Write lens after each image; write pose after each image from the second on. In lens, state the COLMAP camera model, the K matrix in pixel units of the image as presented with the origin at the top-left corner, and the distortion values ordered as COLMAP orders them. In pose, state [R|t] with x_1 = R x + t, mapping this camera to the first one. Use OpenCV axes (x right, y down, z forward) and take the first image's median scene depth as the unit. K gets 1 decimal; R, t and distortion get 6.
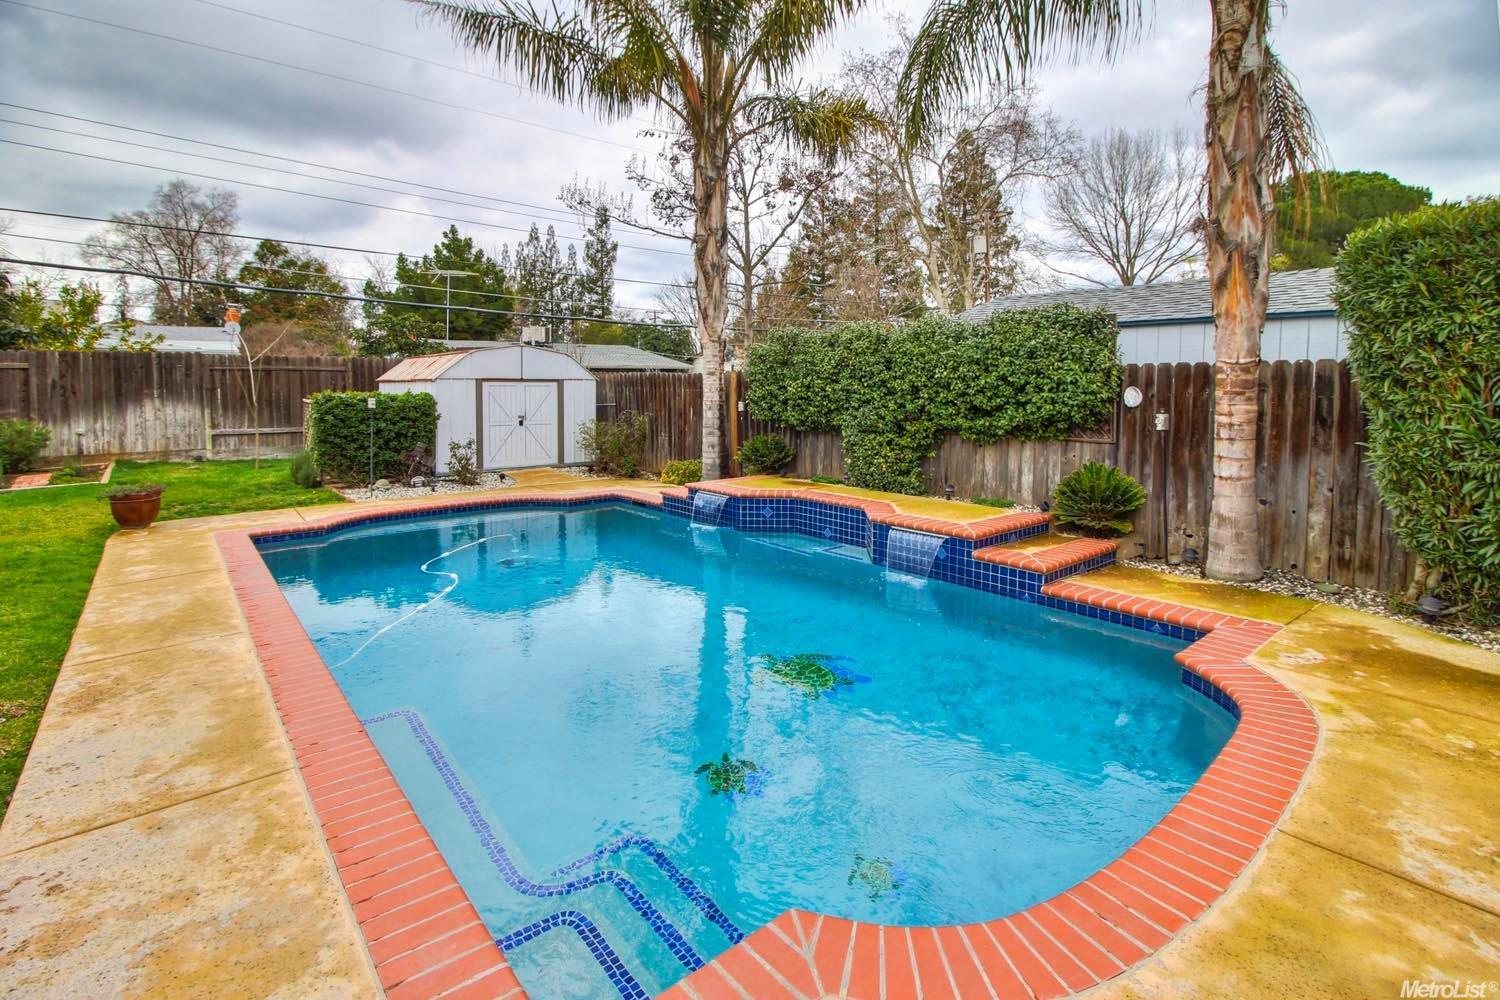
lens RADIAL K [[689.4, 0, 822.3], [0, 689.4, 414.0], [0, 0, 1]] dist [-0.004394, -0.008550]
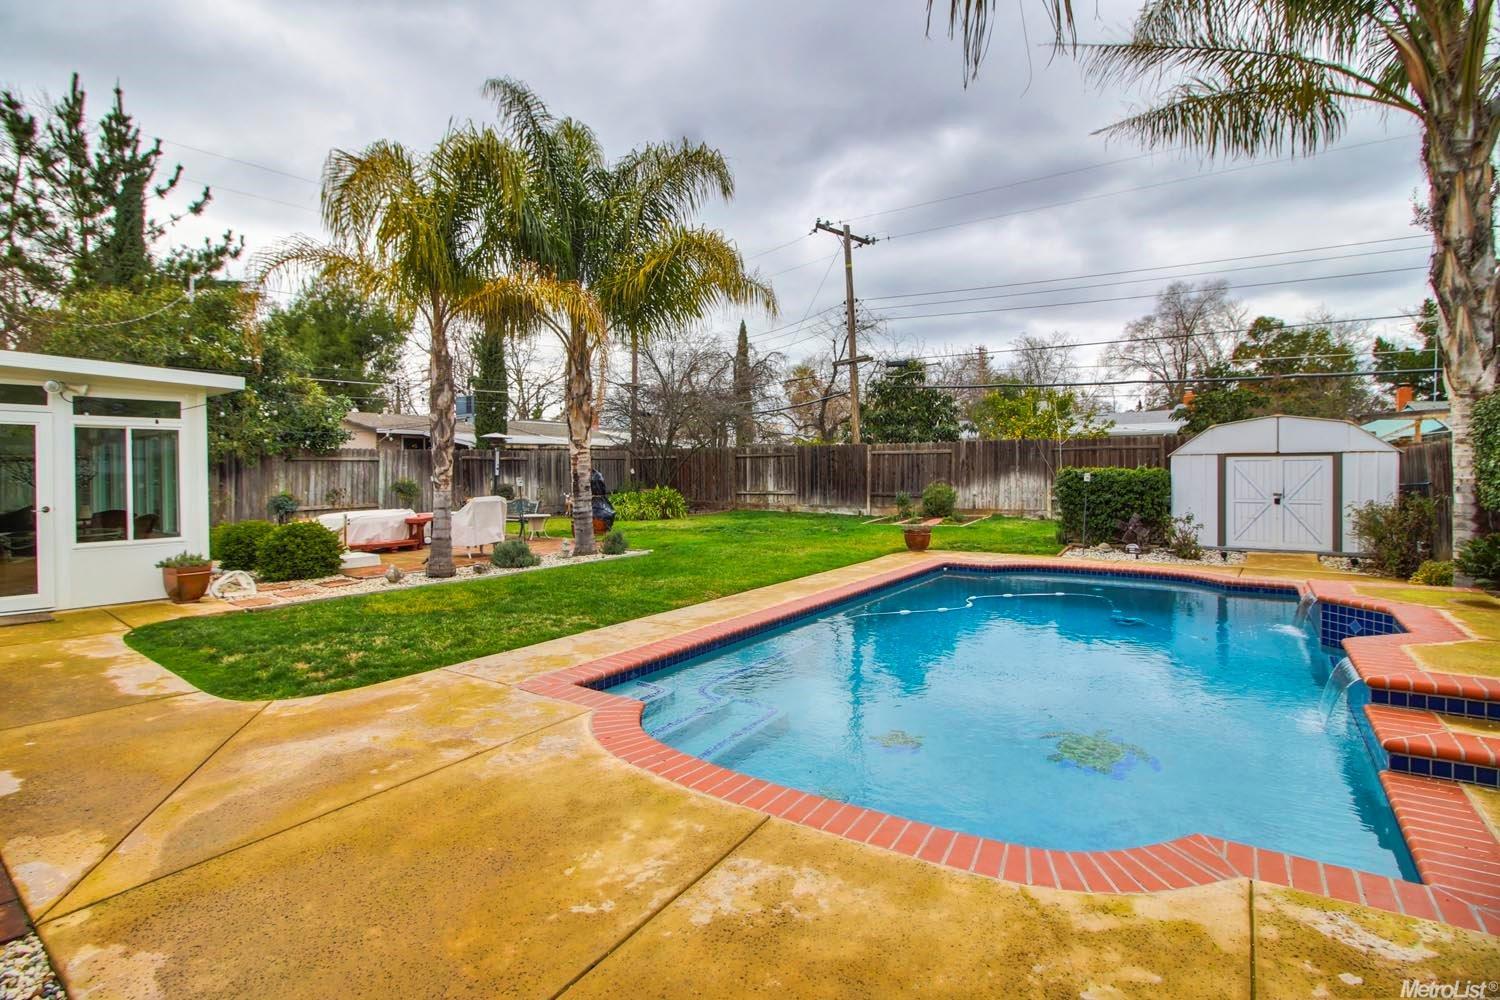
lens RADIAL K [[726.1, 0, 765.5], [0, 726.1, 464.7], [0, 0, 1]] dist [-0.014675, -0.001002]
pose [[0.268494, -0.004634, -0.963270, 0.366201], [-0.028357, 0.999517, -0.012712, -0.004893], [0.962864, 0.030728, 0.268233, 0.113850]]
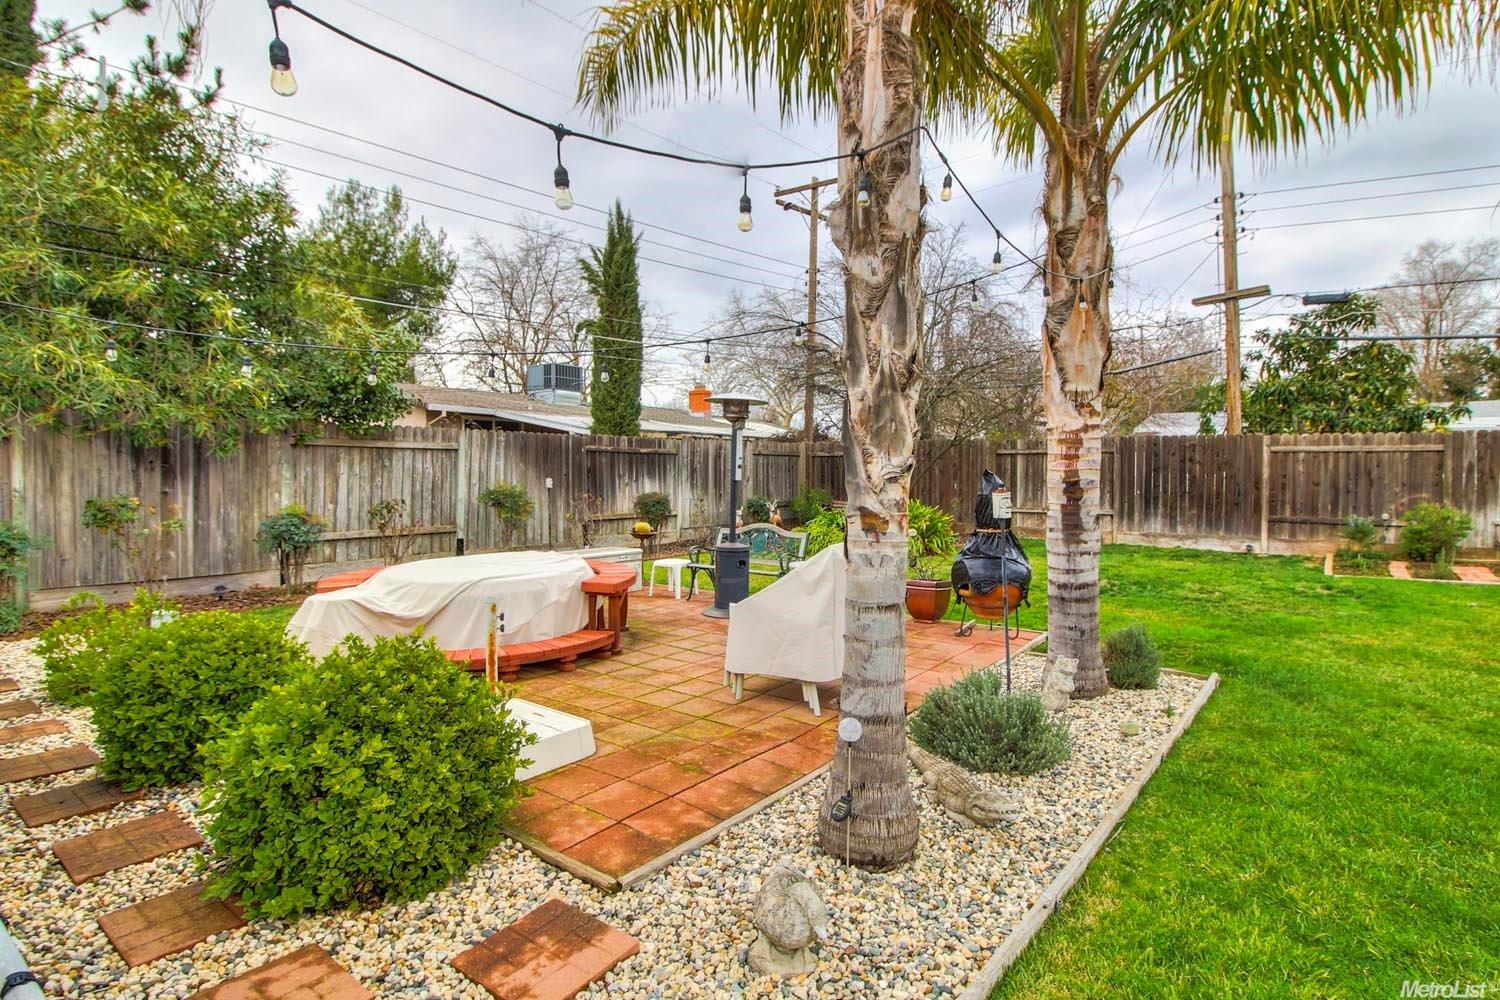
lens RADIAL K [[703.6, 0, 740.9], [0, 703.6, 480.0], [0, 0, 1]] dist [-0.000084, -0.007327]
pose [[0.260368, 0.016069, -0.965376, -0.506197], [-0.042325, 0.999090, 0.005215, 0.008940], [0.964581, 0.039502, 0.260811, -0.182055]]
